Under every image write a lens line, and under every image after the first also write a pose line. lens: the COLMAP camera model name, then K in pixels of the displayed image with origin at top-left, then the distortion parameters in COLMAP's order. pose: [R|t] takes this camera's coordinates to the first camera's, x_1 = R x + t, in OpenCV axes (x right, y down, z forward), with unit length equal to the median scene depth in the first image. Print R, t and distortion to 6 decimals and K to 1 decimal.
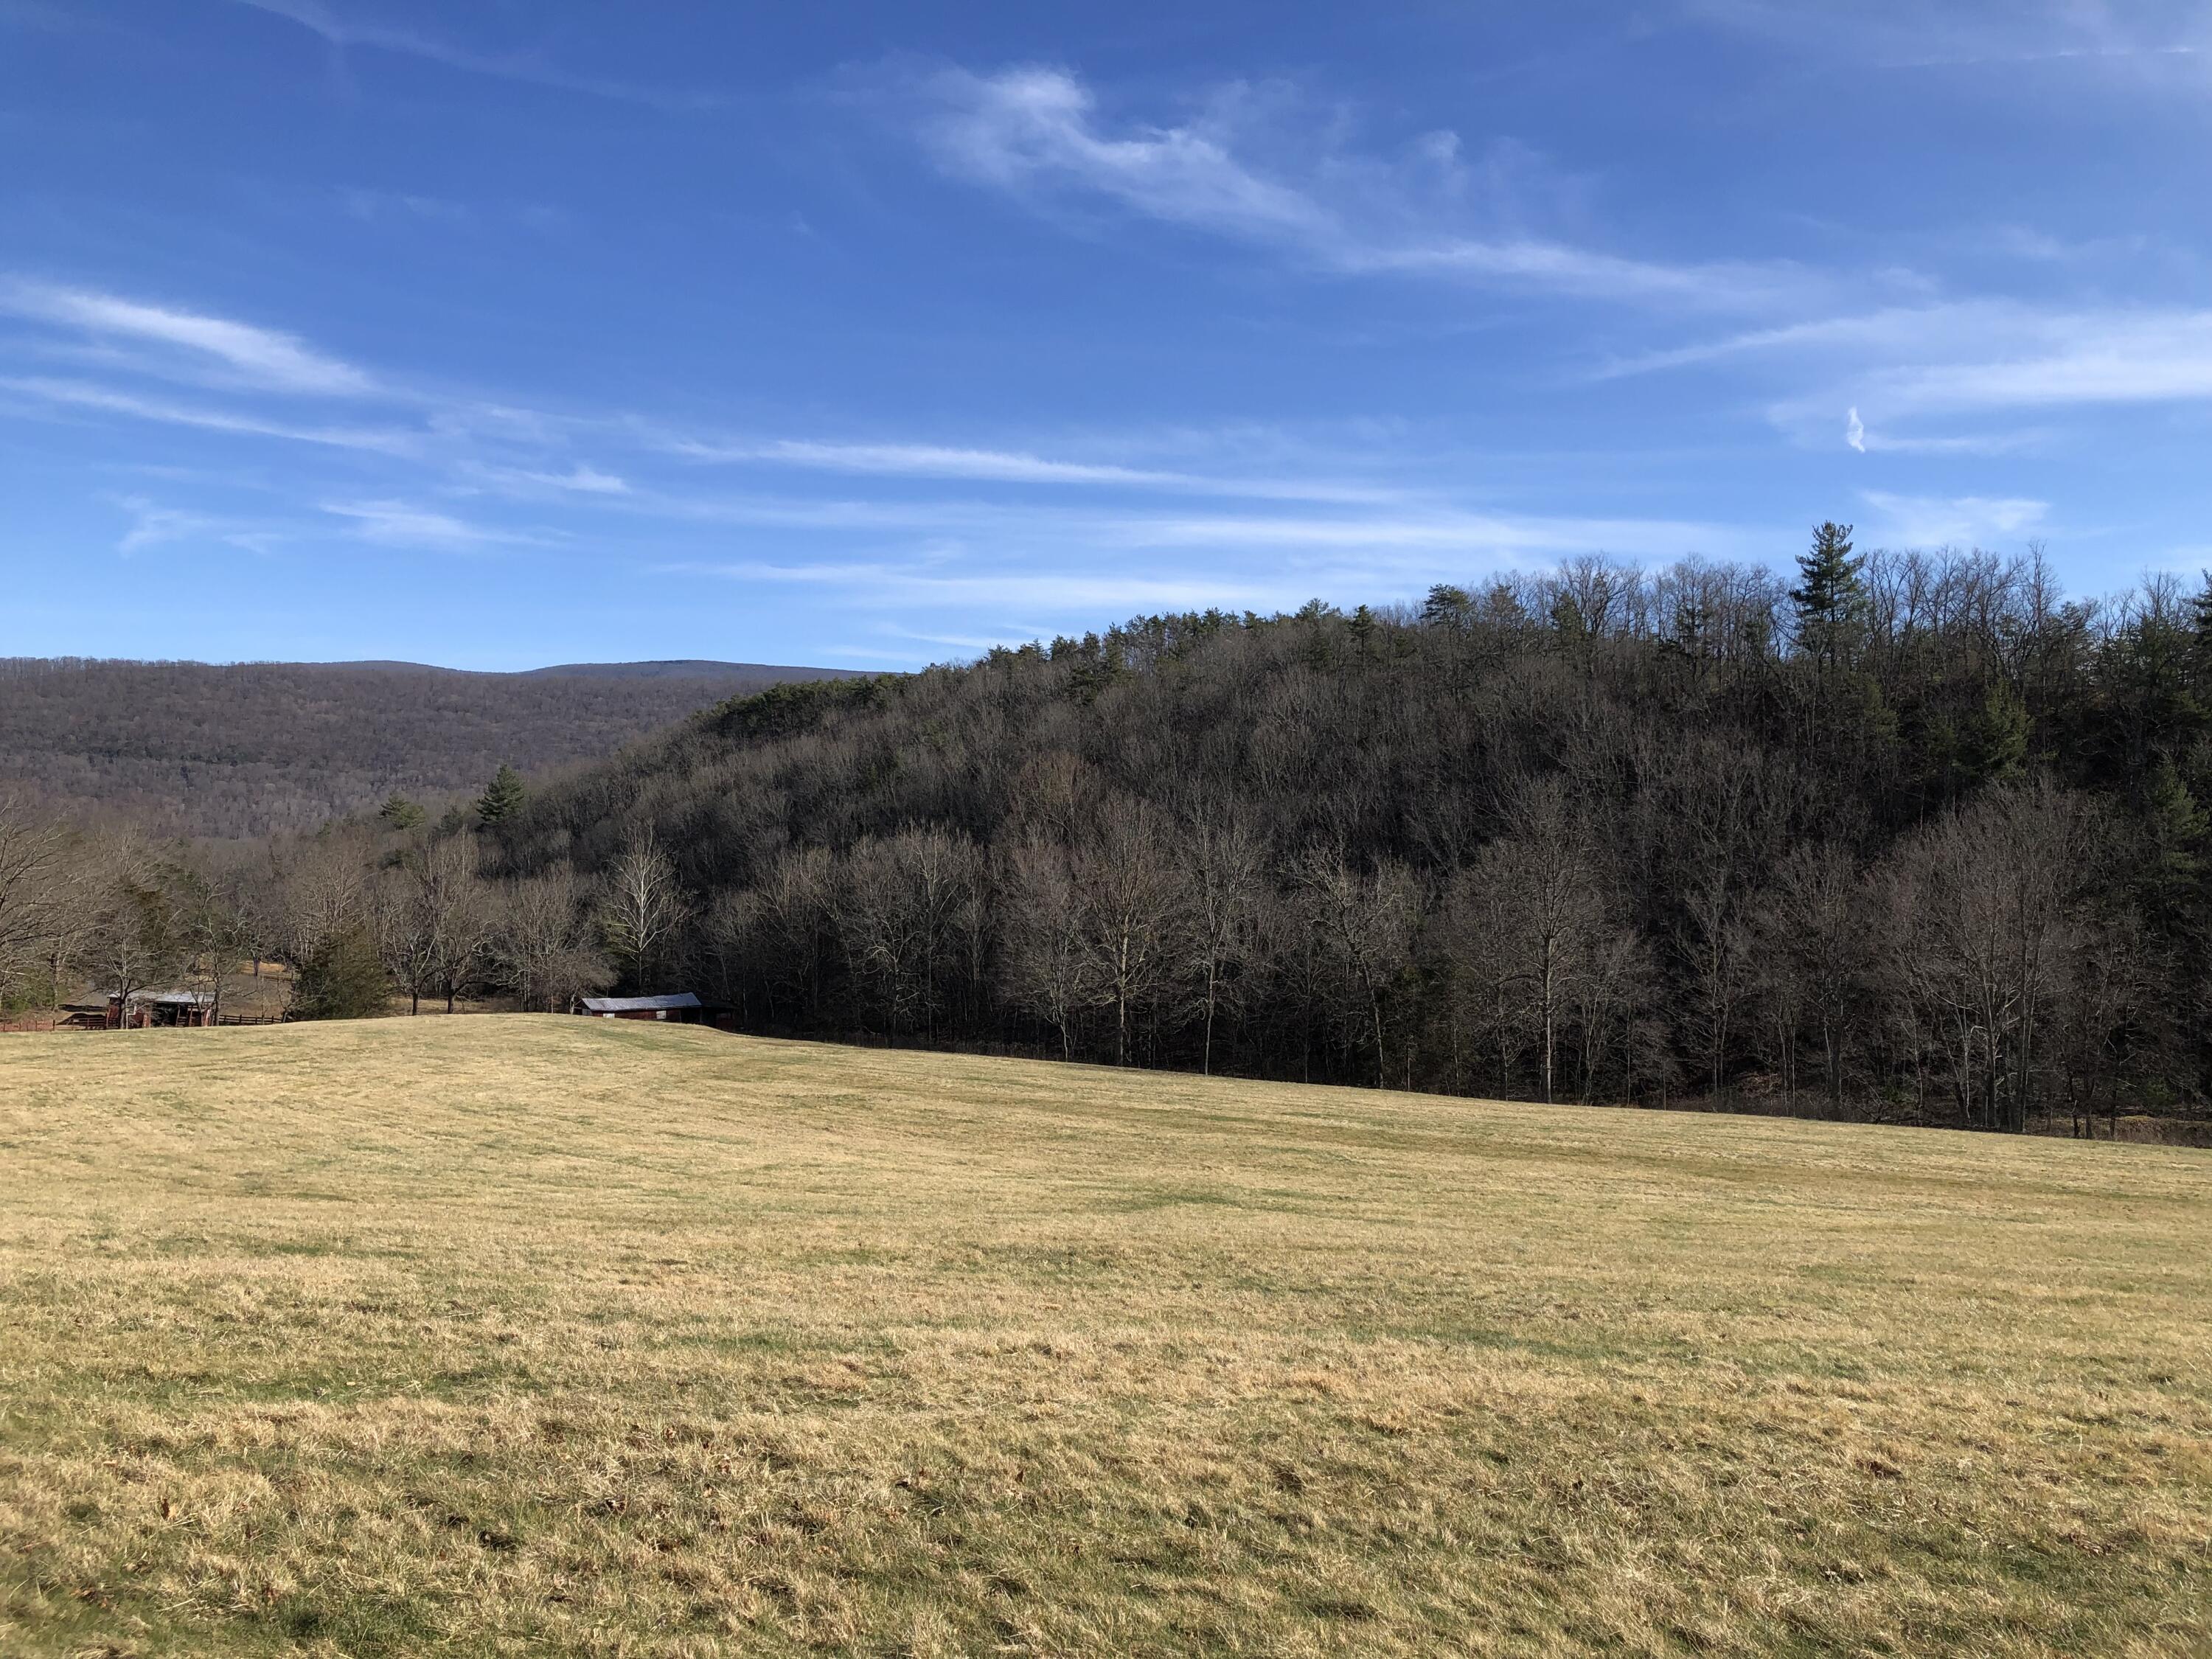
lens RADIAL K [[1774.4, 0, 1106.0], [0, 1774.4, 829.5], [0, 0, 1]] dist [0.076367, -0.100095]
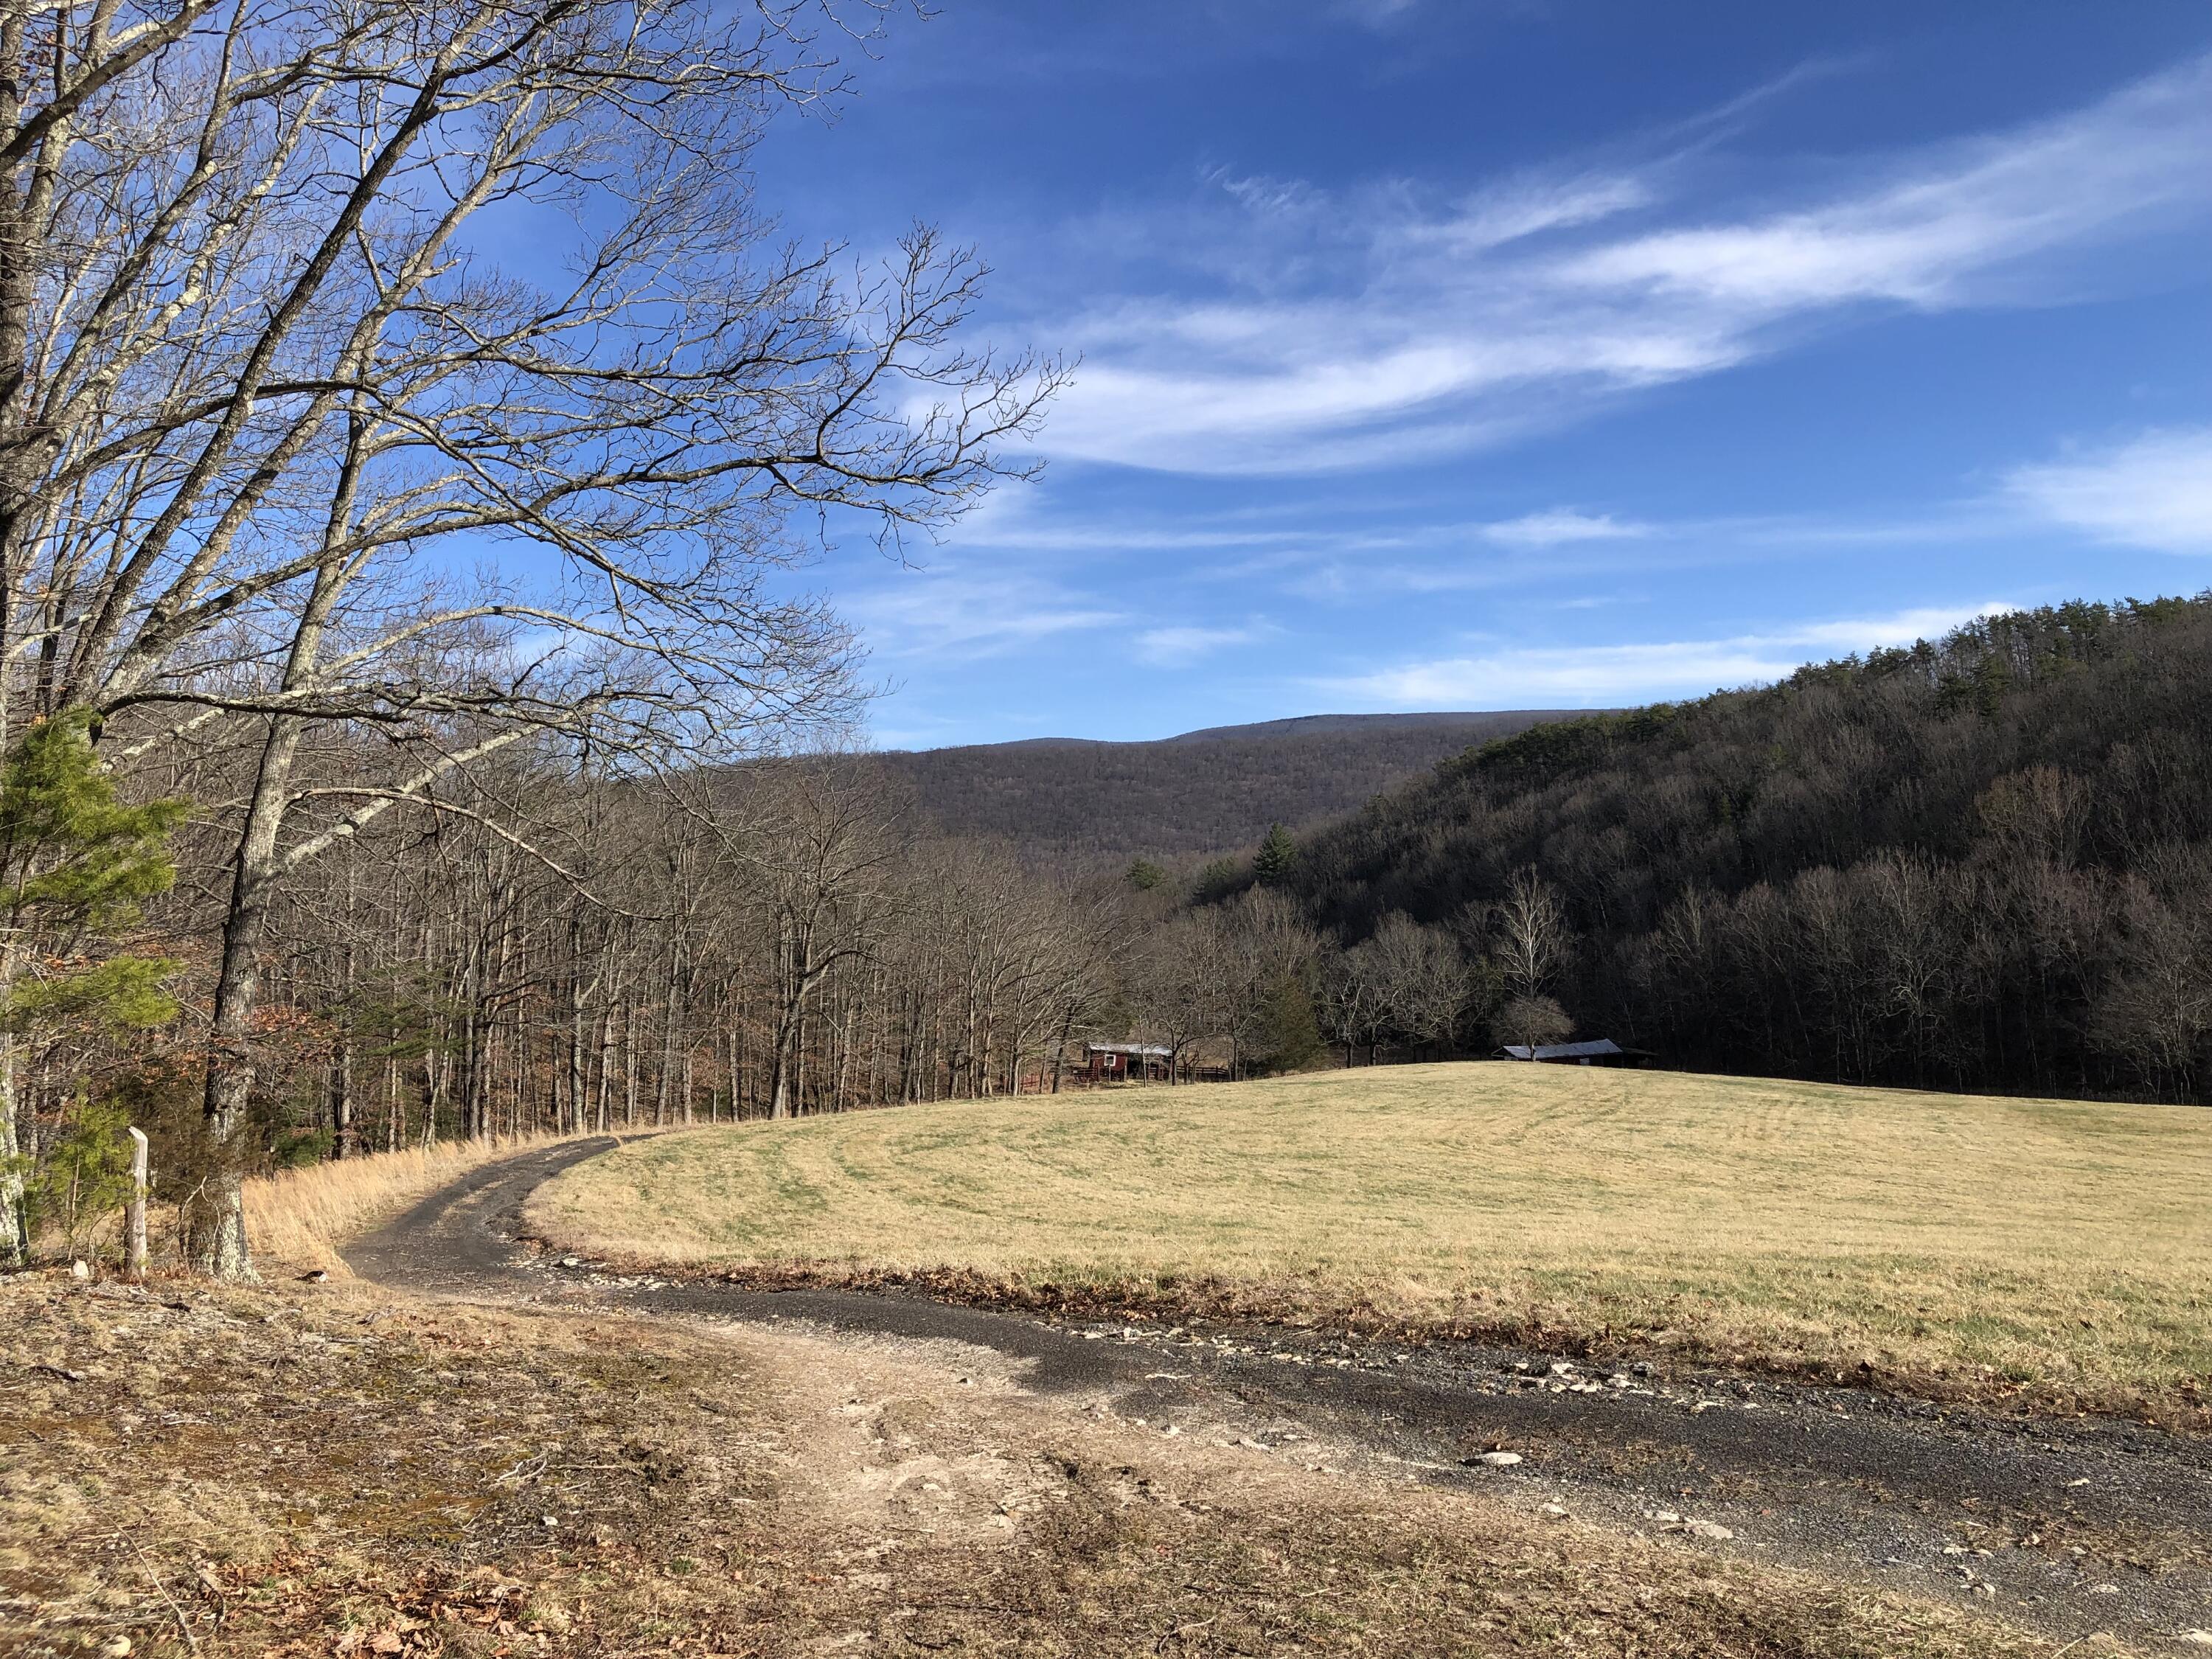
lens RADIAL K [[1774.4, 0, 1106.0], [0, 1774.4, 829.5], [0, 0, 1]] dist [0.076367, -0.100095]
pose [[0.947160, -0.055942, -0.315845, -0.551793], [0.047558, 0.998283, -0.034194, -0.005683], [0.317216, 0.017366, 0.948194, -0.028924]]
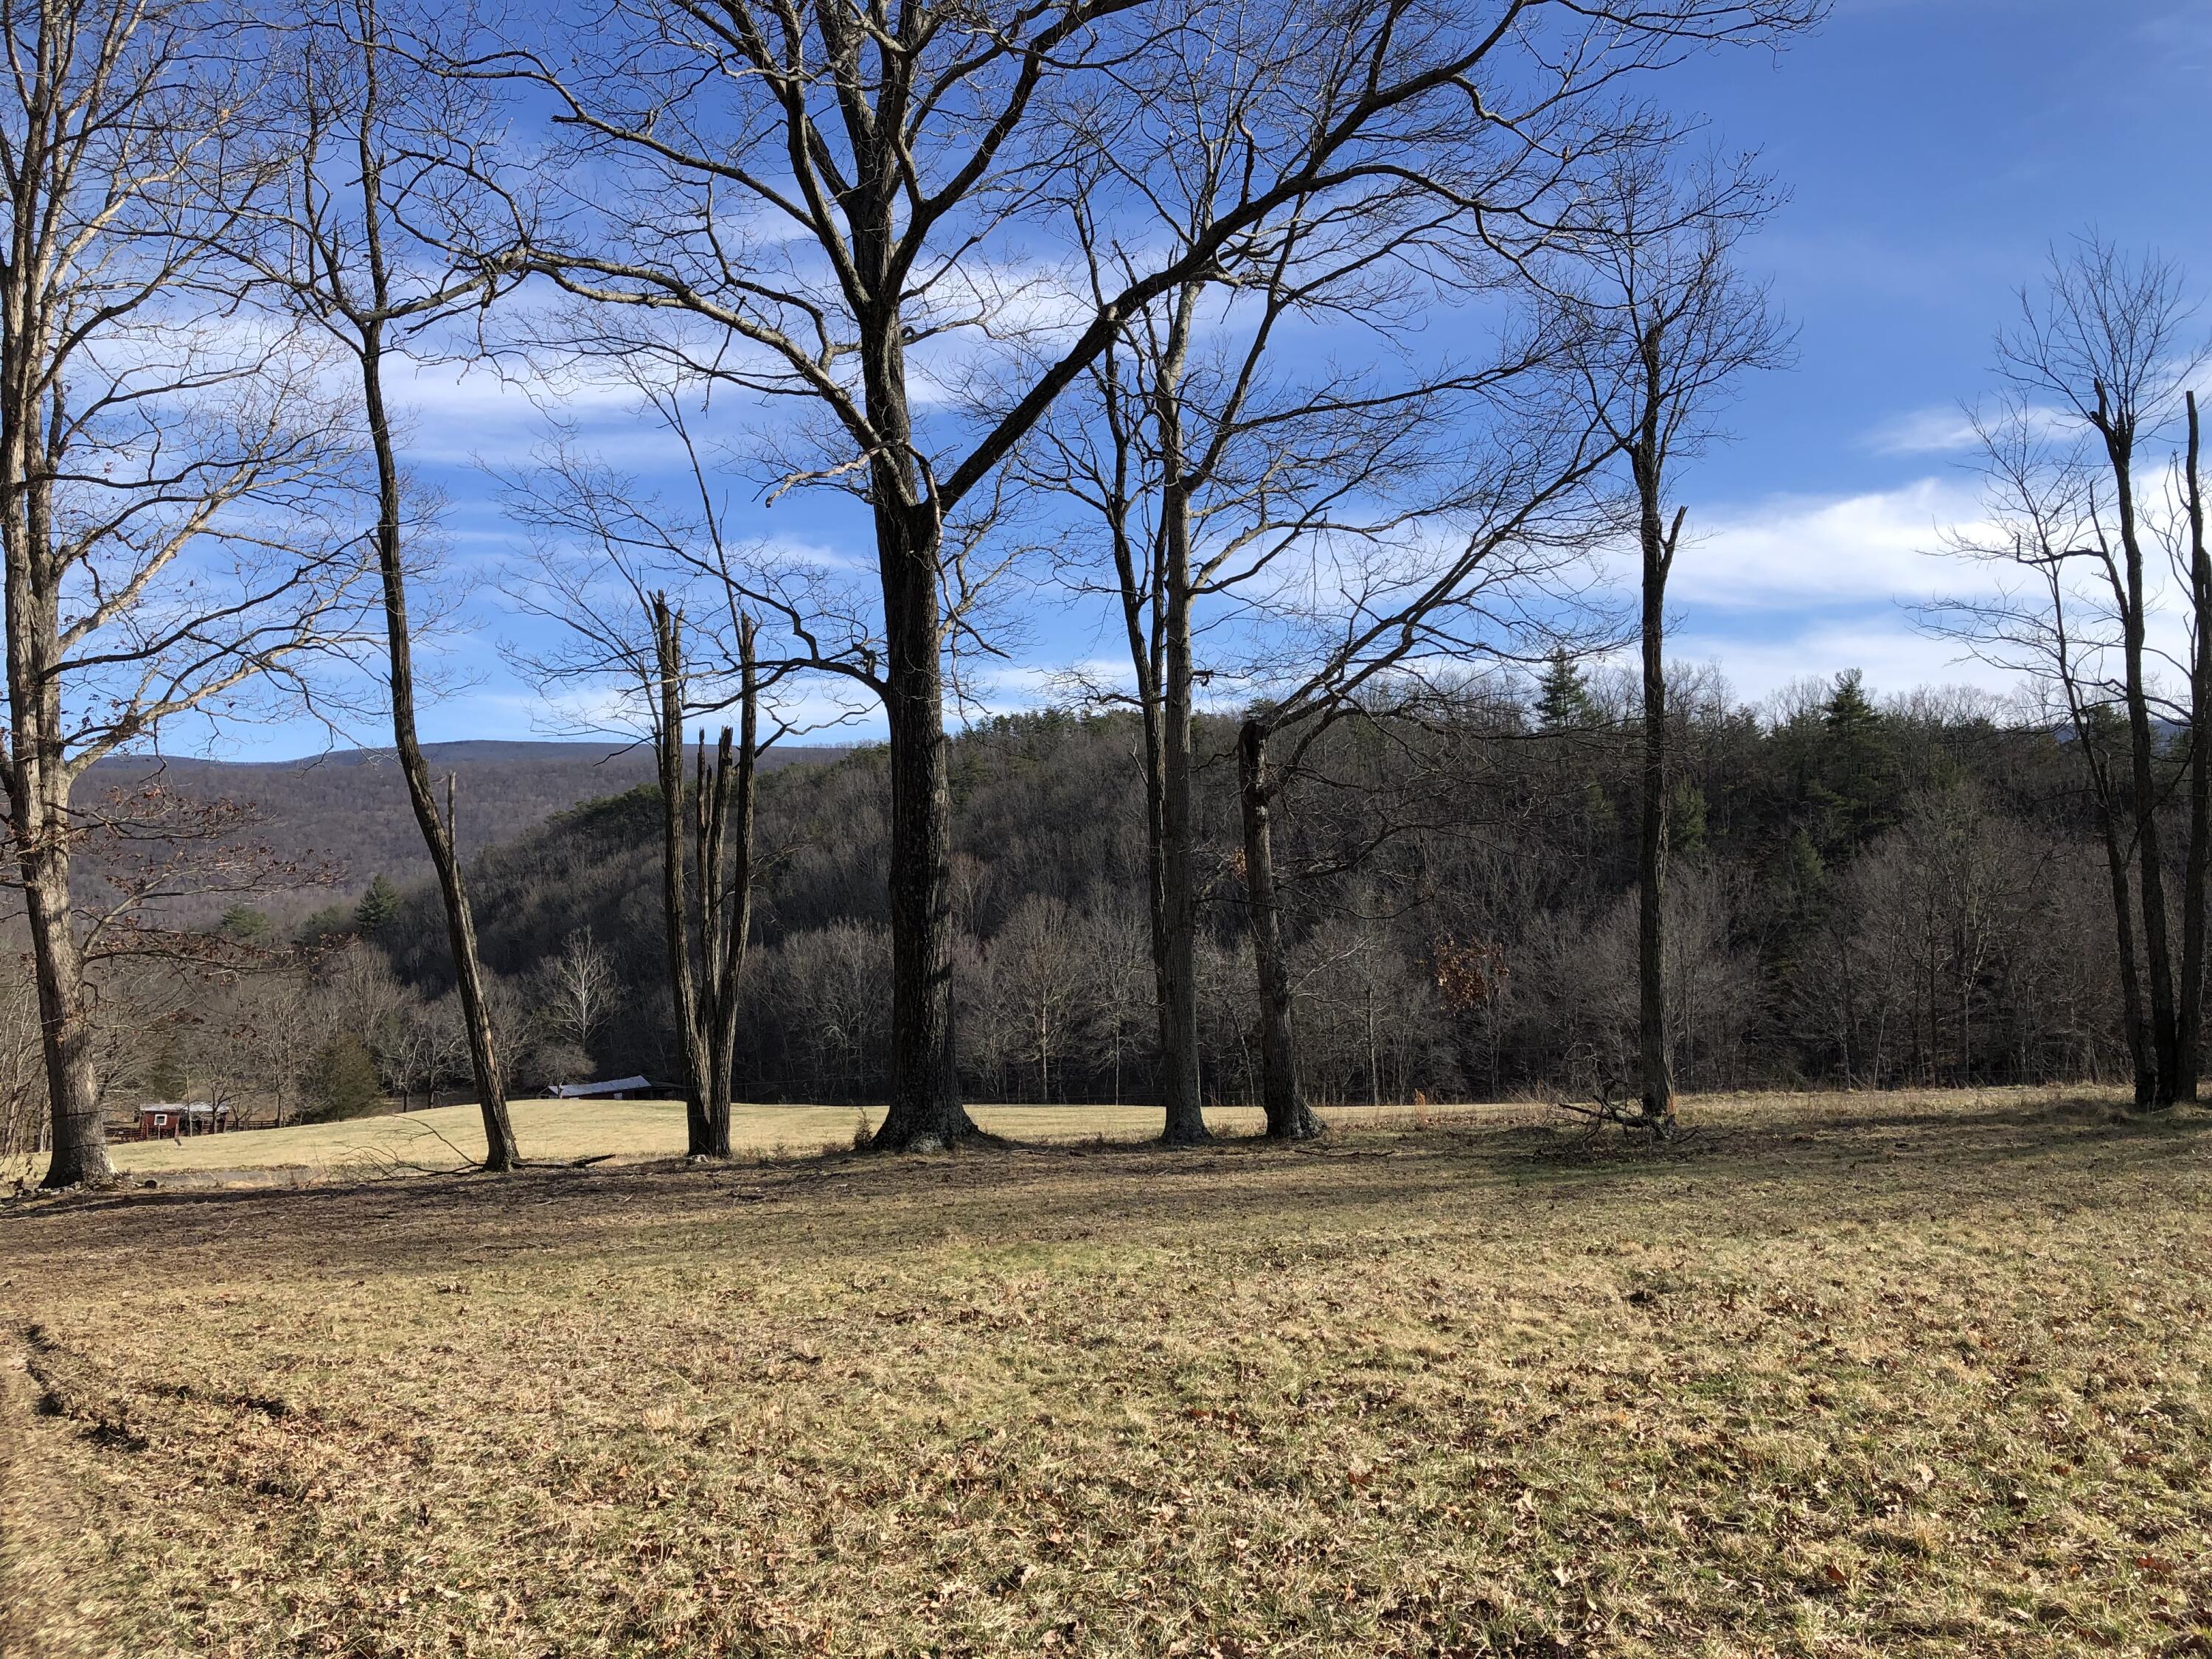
lens RADIAL K [[1813.5, 0, 1153.0], [0, 1813.5, 830.4], [0, 0, 1]] dist [0.164651, -0.350958]
pose [[0.989169, -0.044361, 0.139914, -0.200392], [0.048176, 0.998550, -0.024000, -0.068338], [-0.138646, 0.030481, 0.989873, -0.688232]]
